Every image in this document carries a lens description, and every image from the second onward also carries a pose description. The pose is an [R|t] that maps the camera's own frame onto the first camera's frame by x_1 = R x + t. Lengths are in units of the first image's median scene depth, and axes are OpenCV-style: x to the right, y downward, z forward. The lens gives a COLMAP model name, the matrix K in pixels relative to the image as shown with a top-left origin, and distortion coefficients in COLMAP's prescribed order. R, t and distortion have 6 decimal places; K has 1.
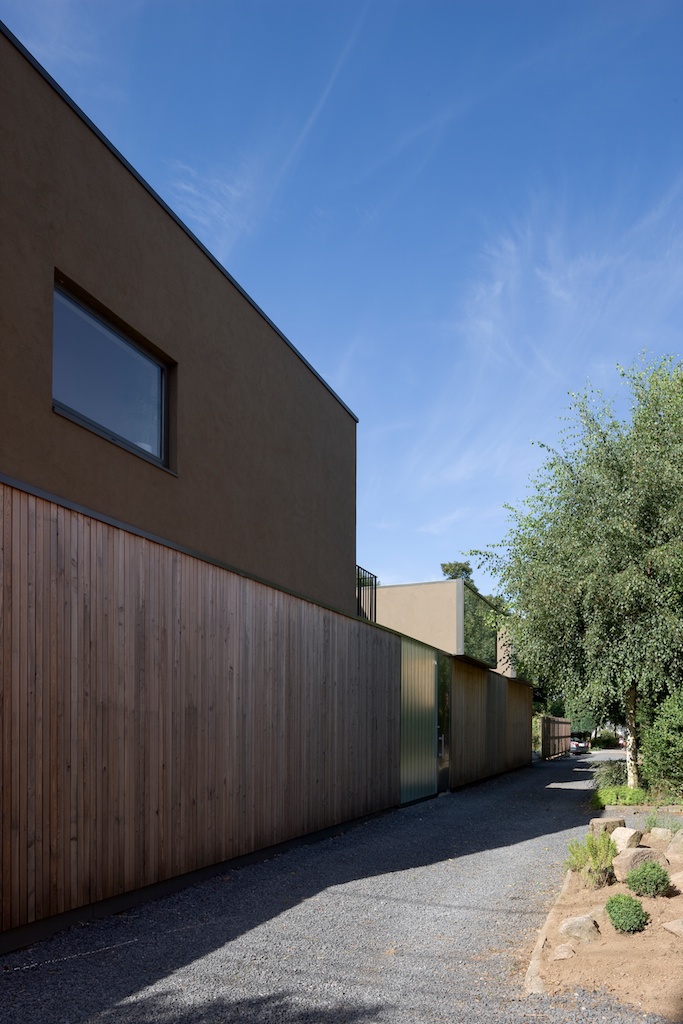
lens RADIAL K [[693.8, 0, 332.0], [0, 693.8, 719.9], [0, 0, 1]] dist [-0.012163, 0.006879]
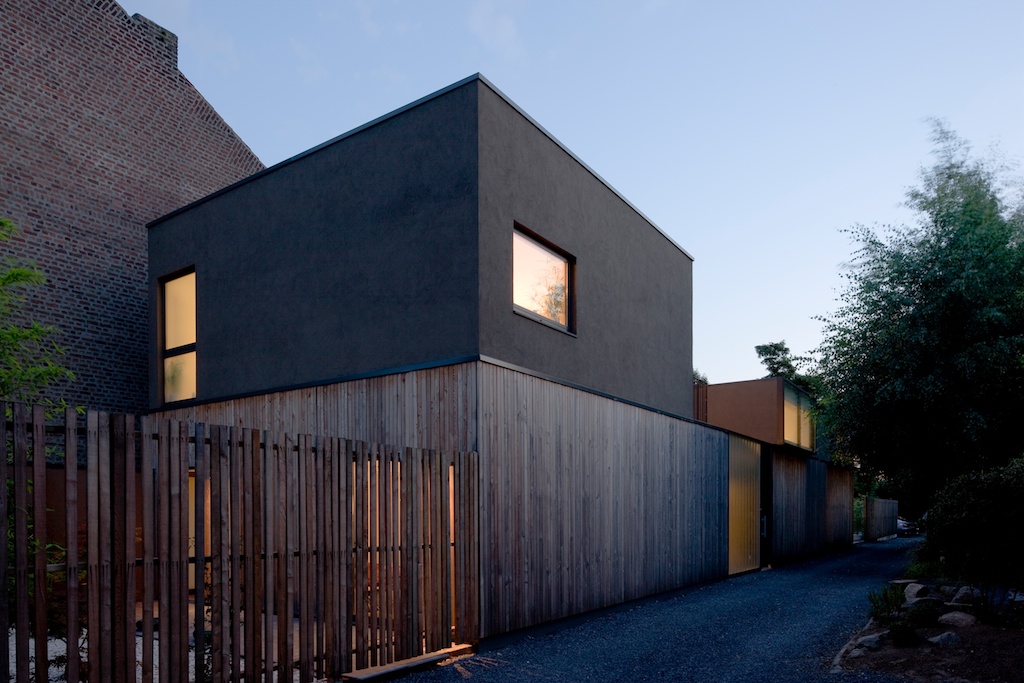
lens RADIAL K [[693.8, 0, 510.0], [0, 693.8, 517.0], [0, 0, 1]] dist [-0.012163, 0.006879]
pose [[0.982684, -0.006603, -0.185170, -0.081456], [0.010009, 0.999797, 0.017464, -0.003409], [0.185018, -0.019015, 0.982551, -0.383225]]
